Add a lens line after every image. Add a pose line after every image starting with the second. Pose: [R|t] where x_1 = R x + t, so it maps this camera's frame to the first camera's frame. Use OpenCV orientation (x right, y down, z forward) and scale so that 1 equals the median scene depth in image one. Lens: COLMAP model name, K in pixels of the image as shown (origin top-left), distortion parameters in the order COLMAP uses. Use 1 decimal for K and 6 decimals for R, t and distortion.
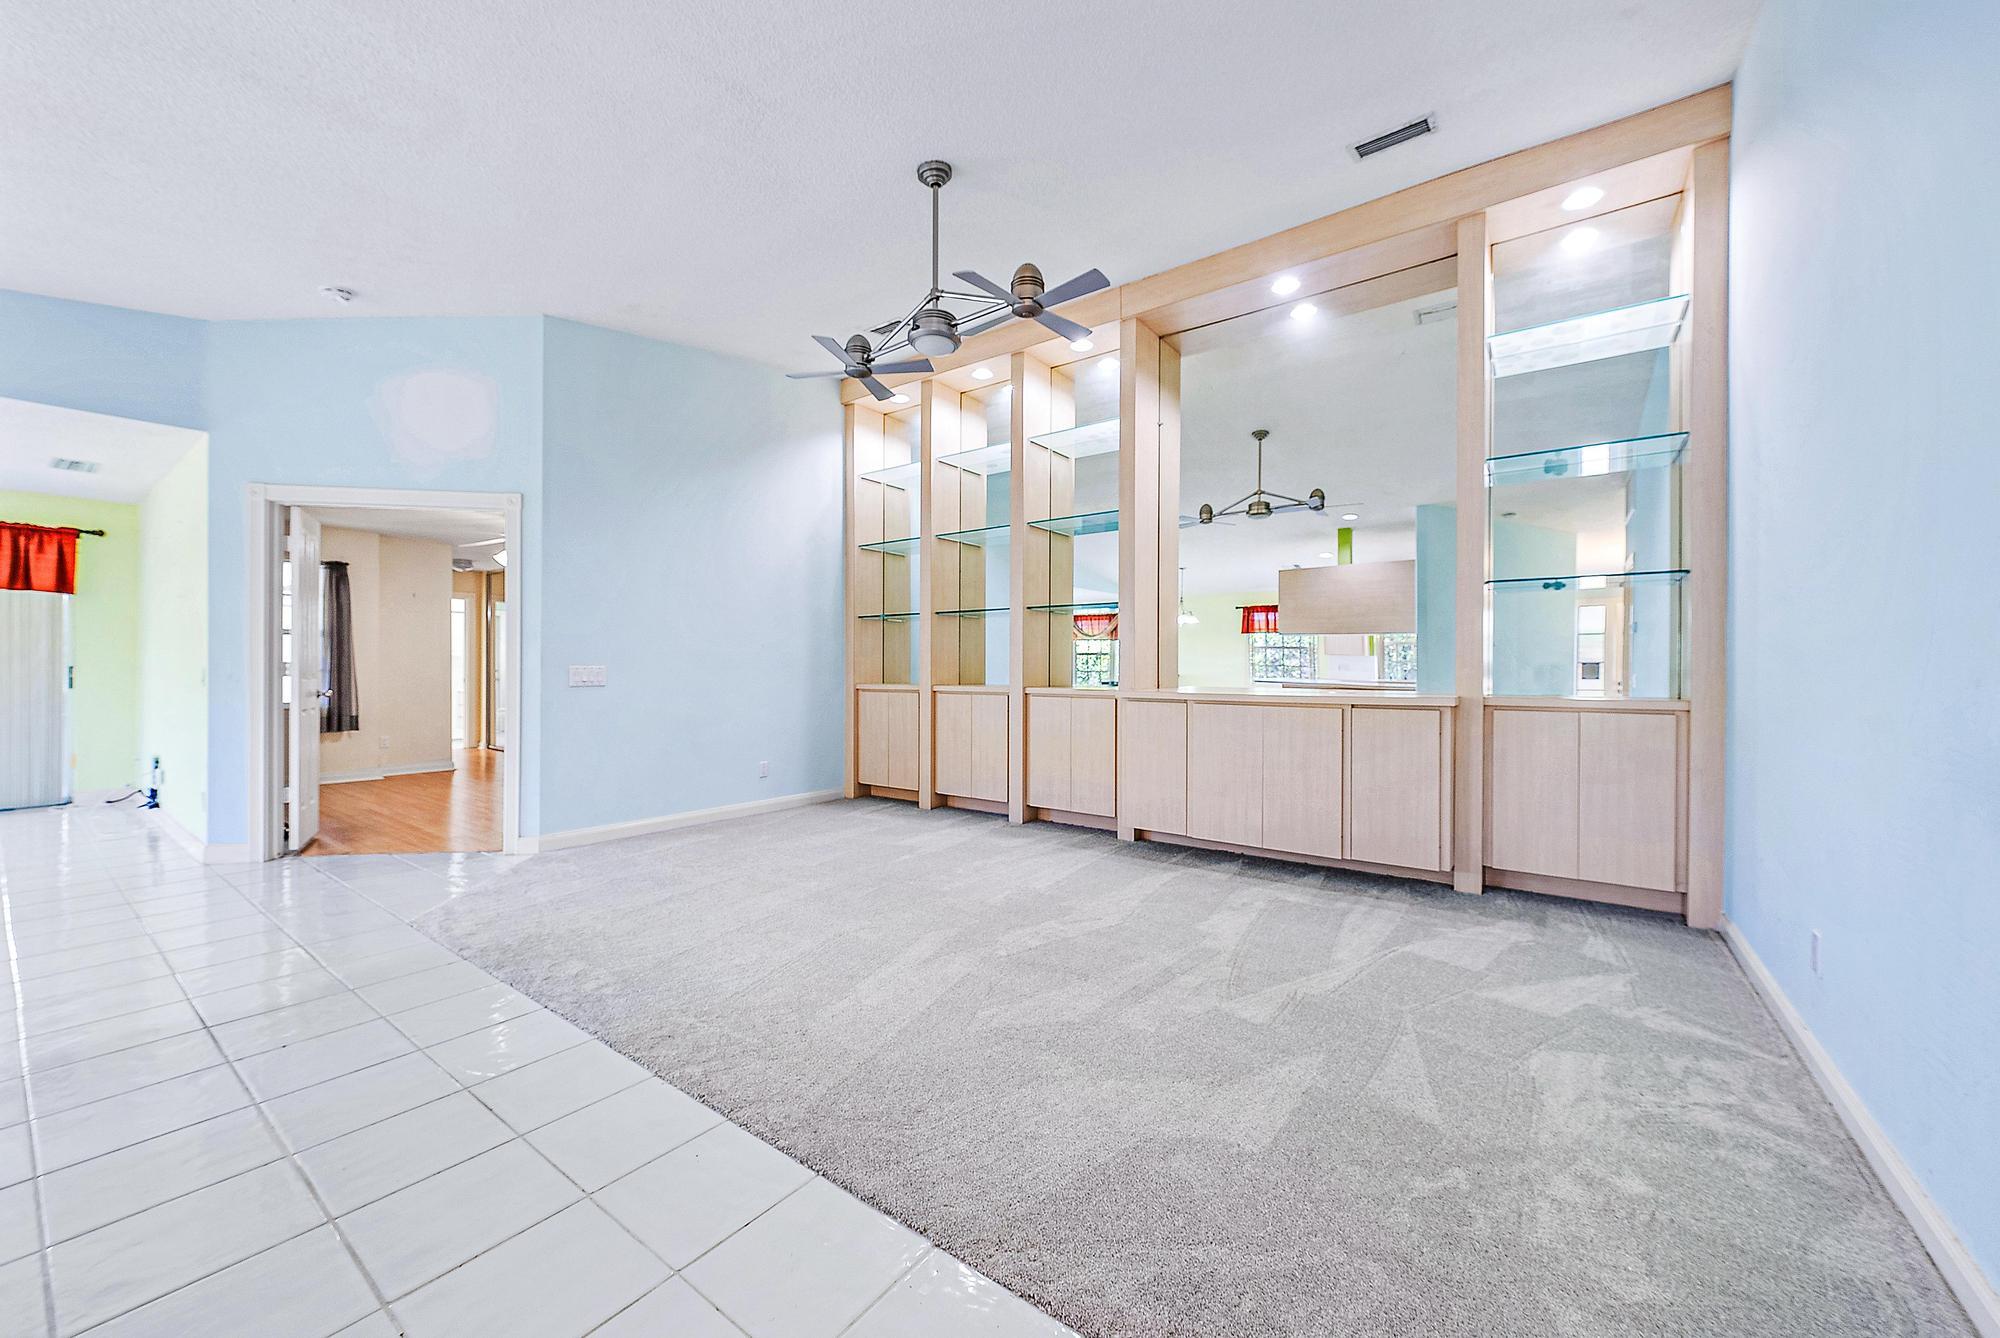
lens RADIAL K [[747.2, 0, 999.7], [0, 747.2, 667.0], [0, 0, 1]] dist [-0.000601, 0.000020]
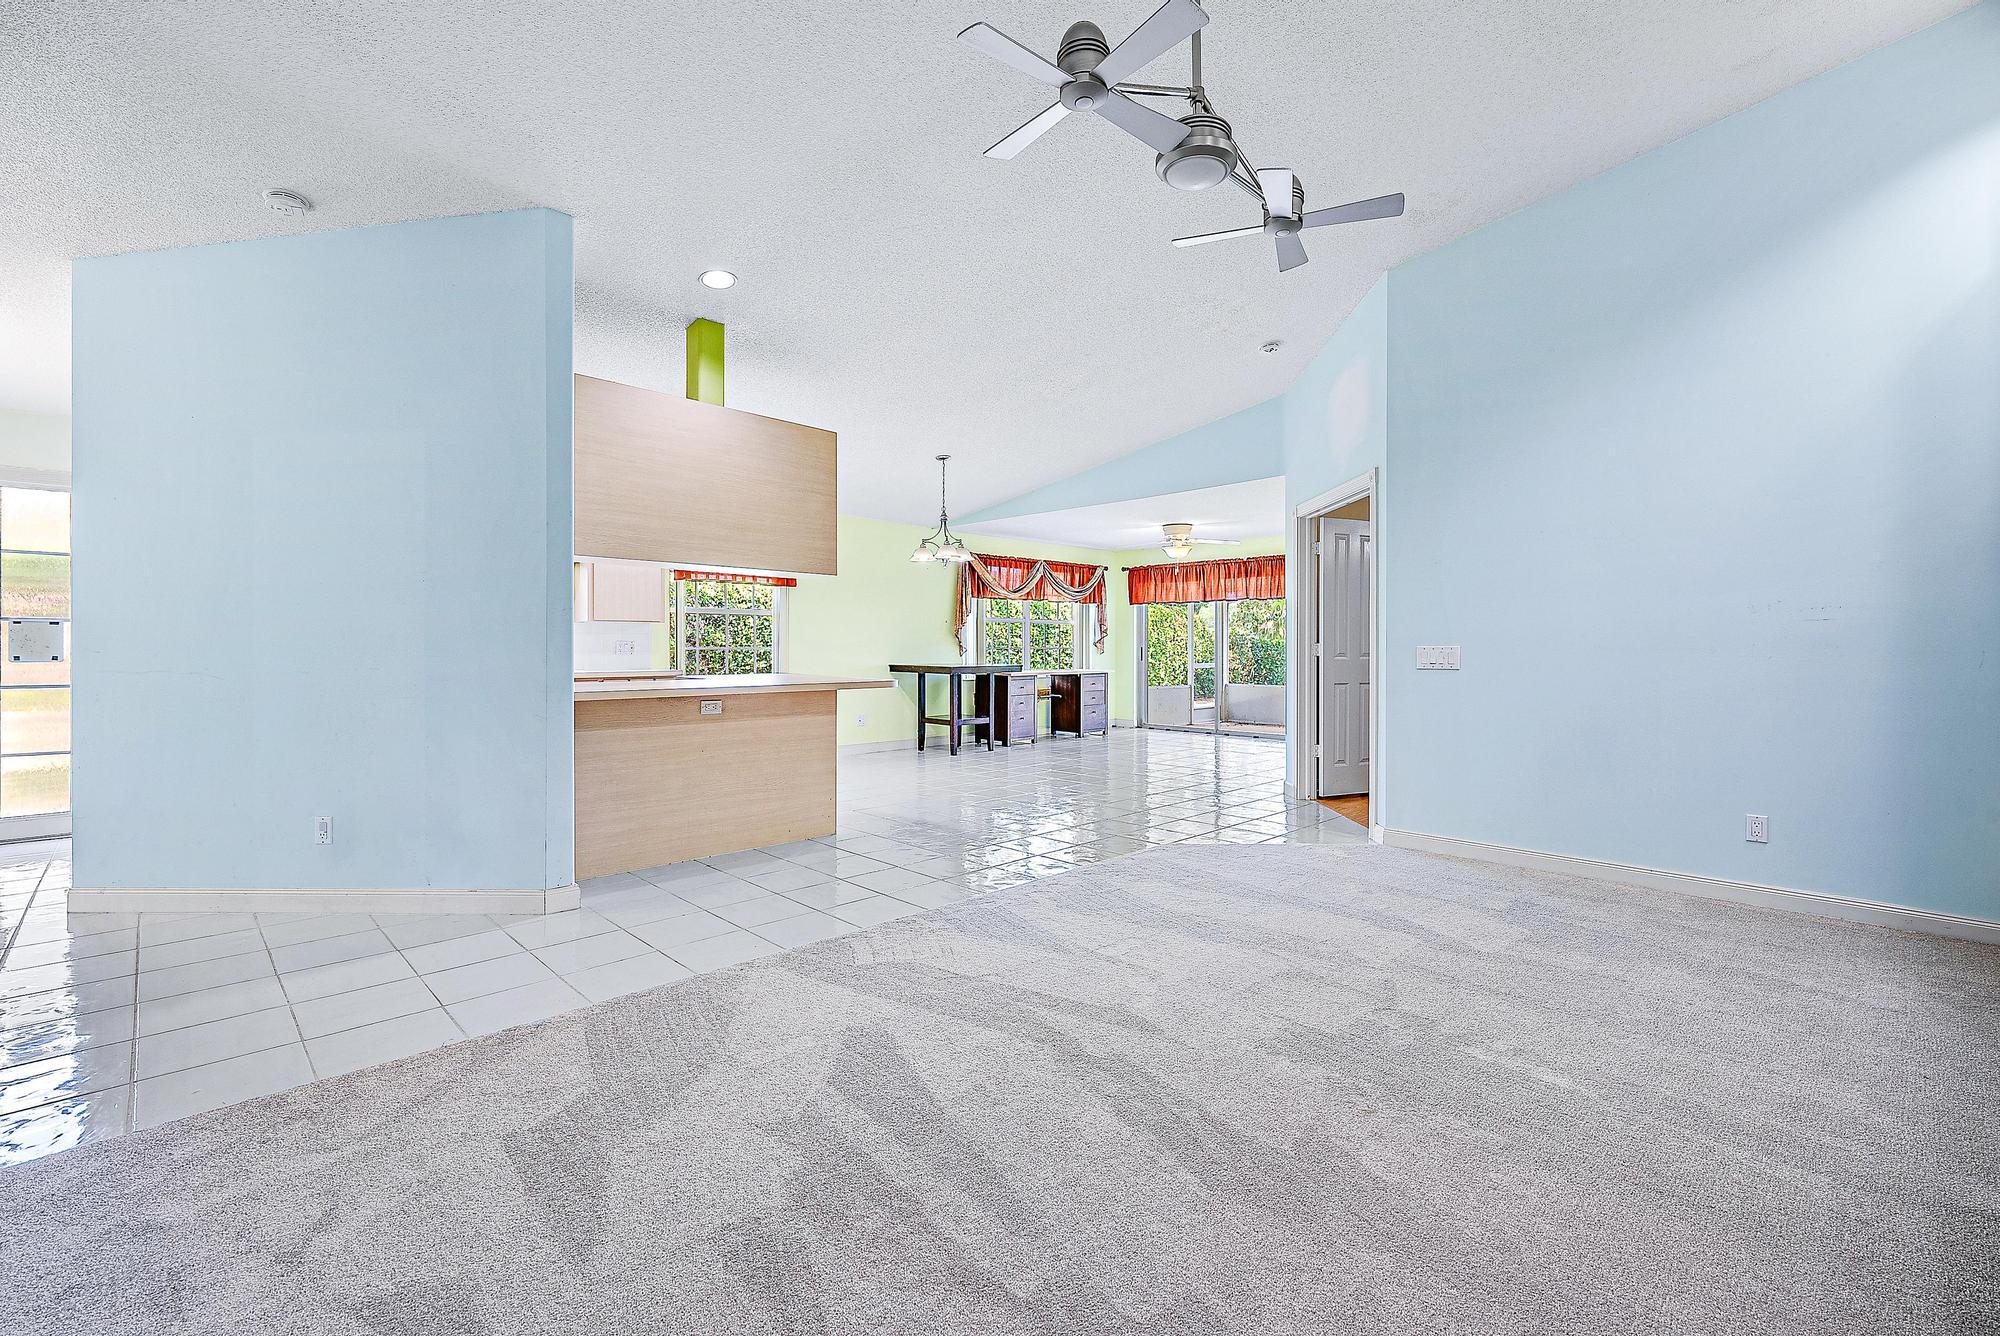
lens RADIAL K [[836.2, 0, 996.8], [0, 836.2, 653.2], [0, 0, 1]] dist [-0.000004, 0.000034]
pose [[-0.139194, 0.005079, -0.990252, 0.371521], [-0.000065, 0.999987, 0.005138, 0.000716], [0.990265, 0.000779, -0.139192, 0.488016]]
